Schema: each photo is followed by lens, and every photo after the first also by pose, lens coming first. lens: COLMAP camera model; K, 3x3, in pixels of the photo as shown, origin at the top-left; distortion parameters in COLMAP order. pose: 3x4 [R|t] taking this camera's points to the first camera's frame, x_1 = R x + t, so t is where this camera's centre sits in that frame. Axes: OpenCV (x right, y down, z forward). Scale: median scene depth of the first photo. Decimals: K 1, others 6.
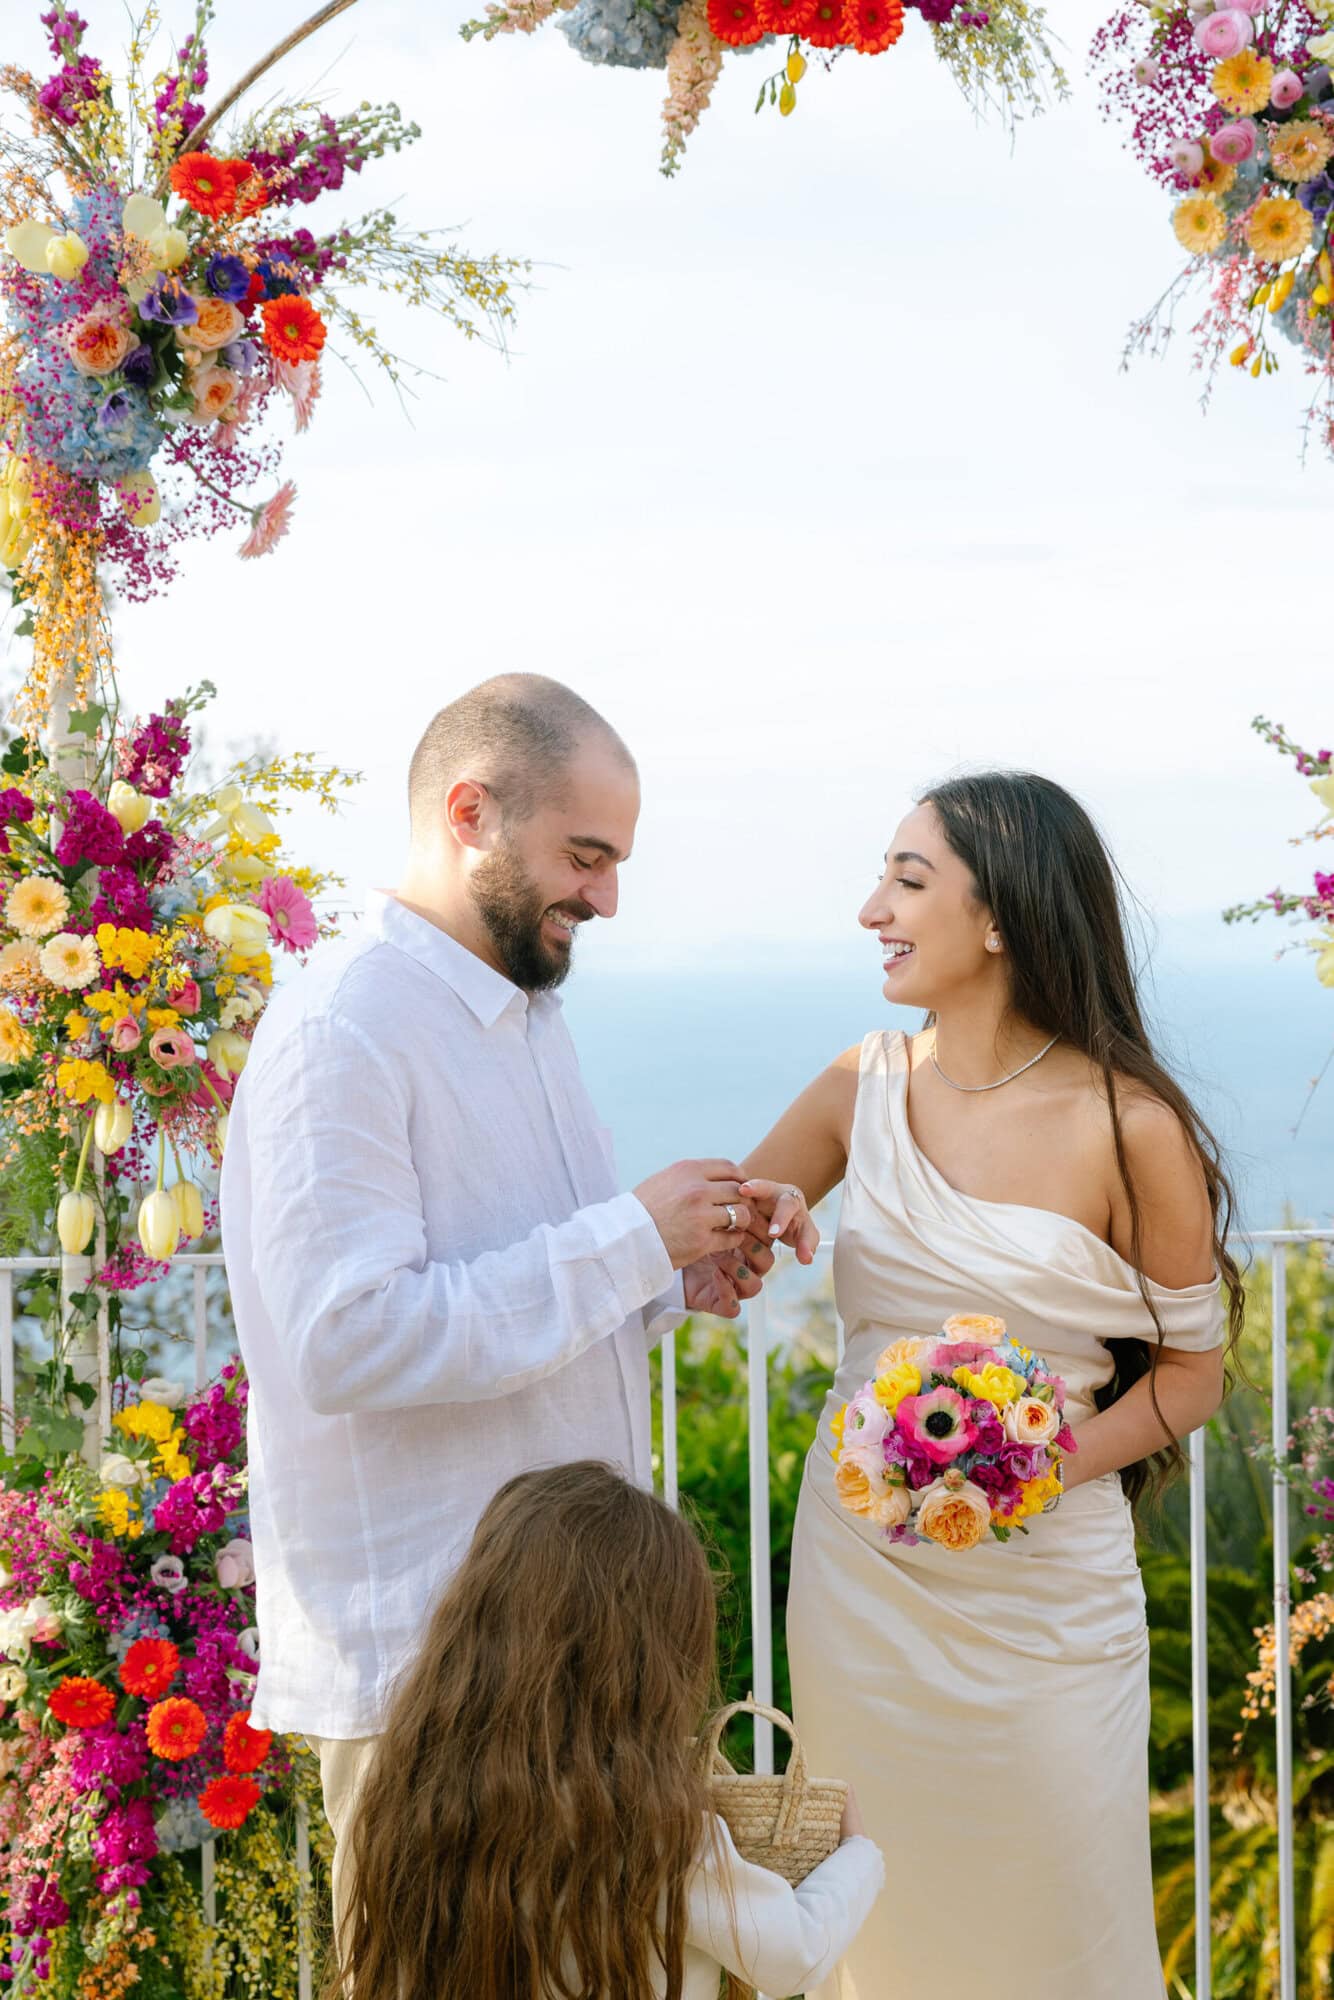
lens RADIAL K [[3728.3, 0, 709.4], [0, 3728.3, 1018.7], [0, 0, 1]] dist [0.029340, 0.135286]
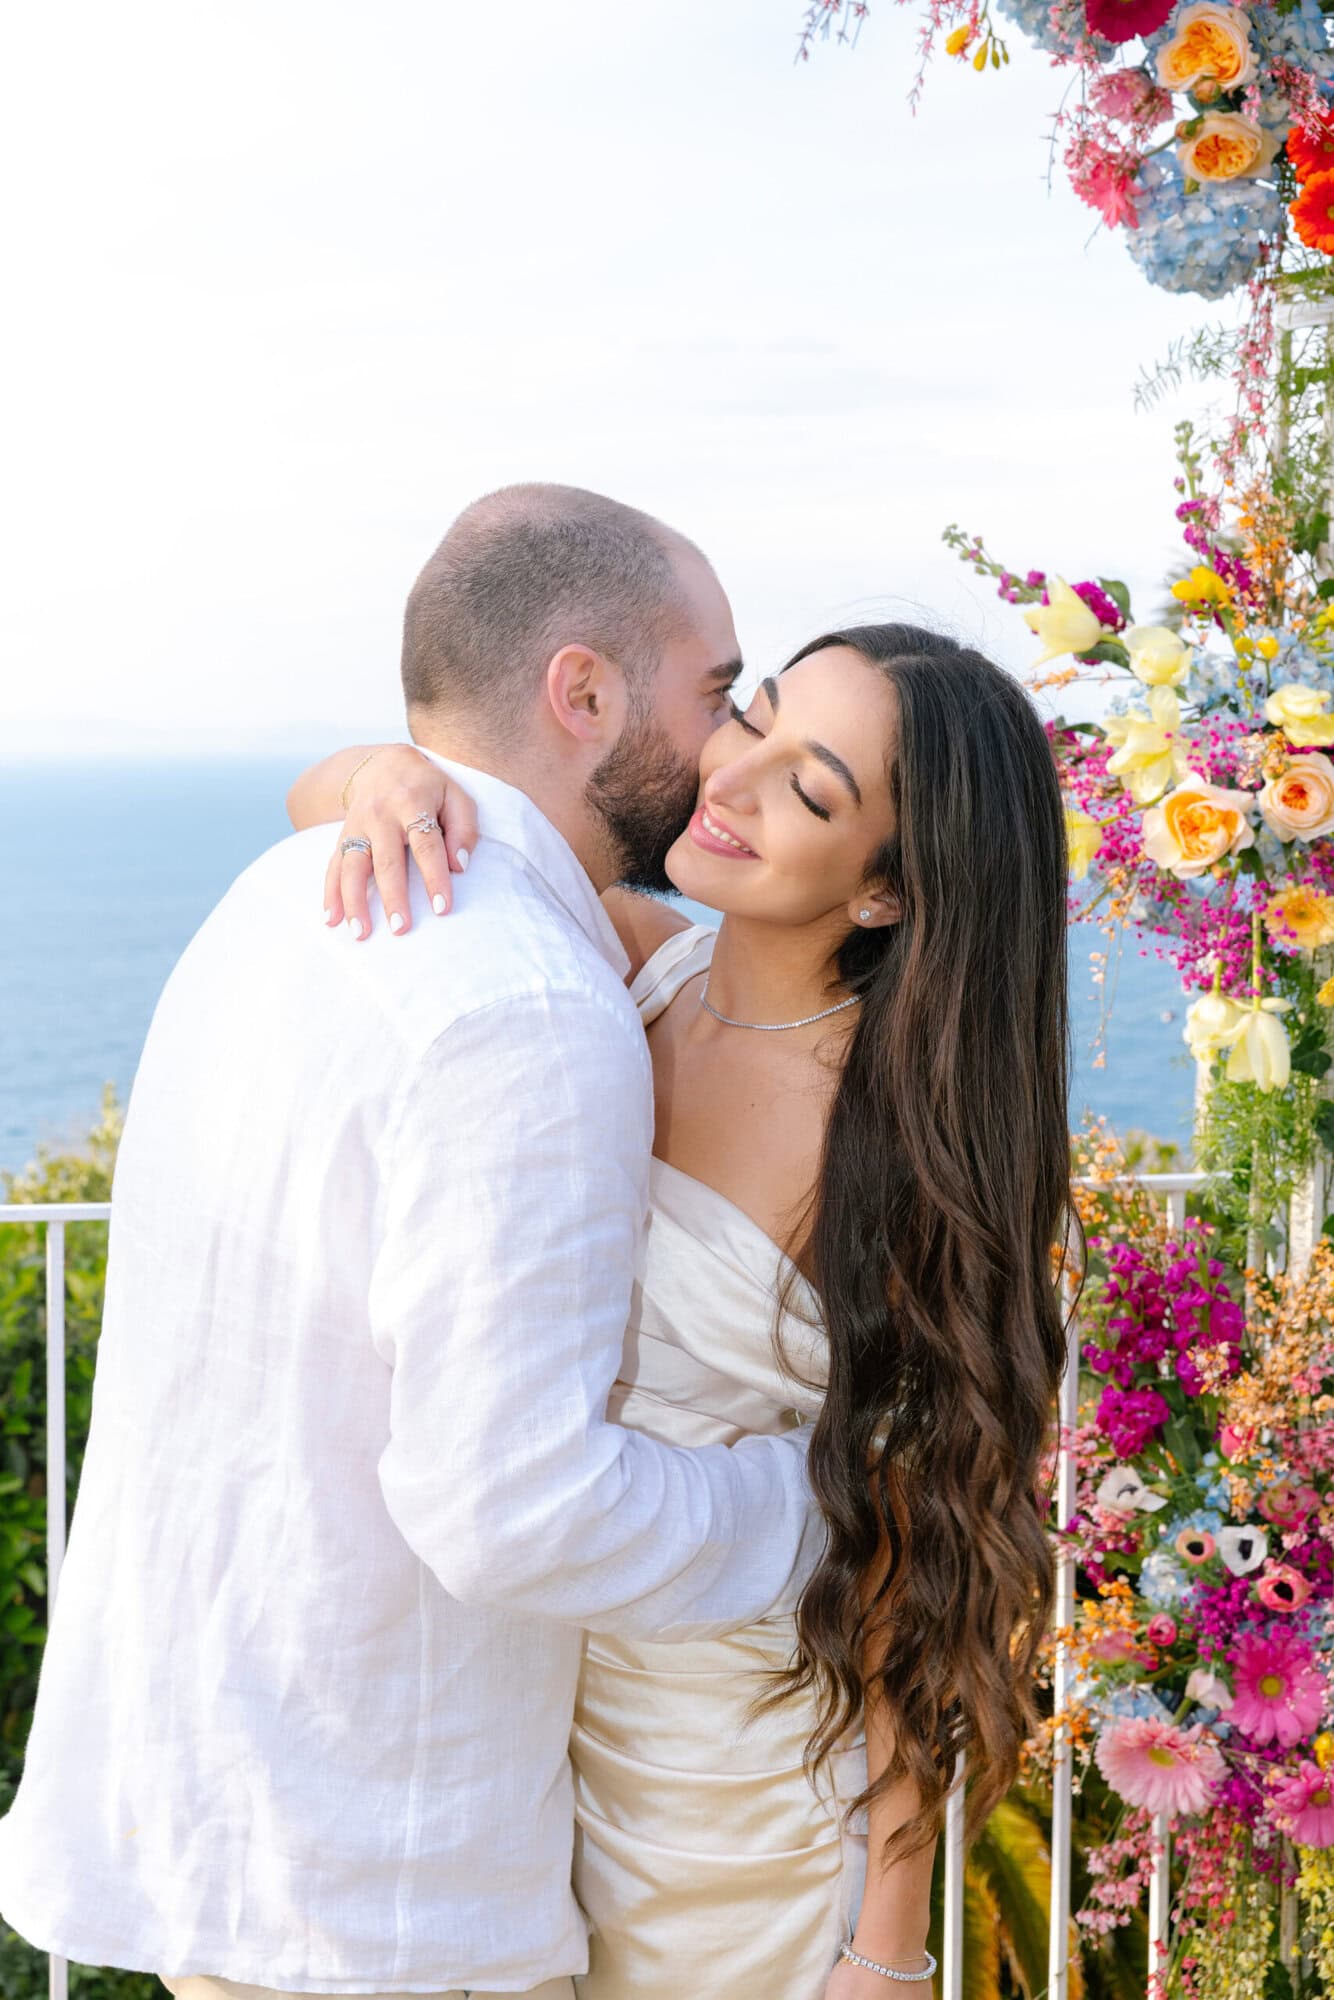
lens RADIAL K [[3275.0, 0, 667.0], [0, 3275.0, 1000.0], [0, 0, 1]] dist [0.029262, 0.179368]
pose [[0.991600, 0.014091, 0.128576, 0.000351], [-0.021277, 0.998277, 0.054686, -0.017935], [-0.127584, -0.056963, 0.990191, 0.320826]]
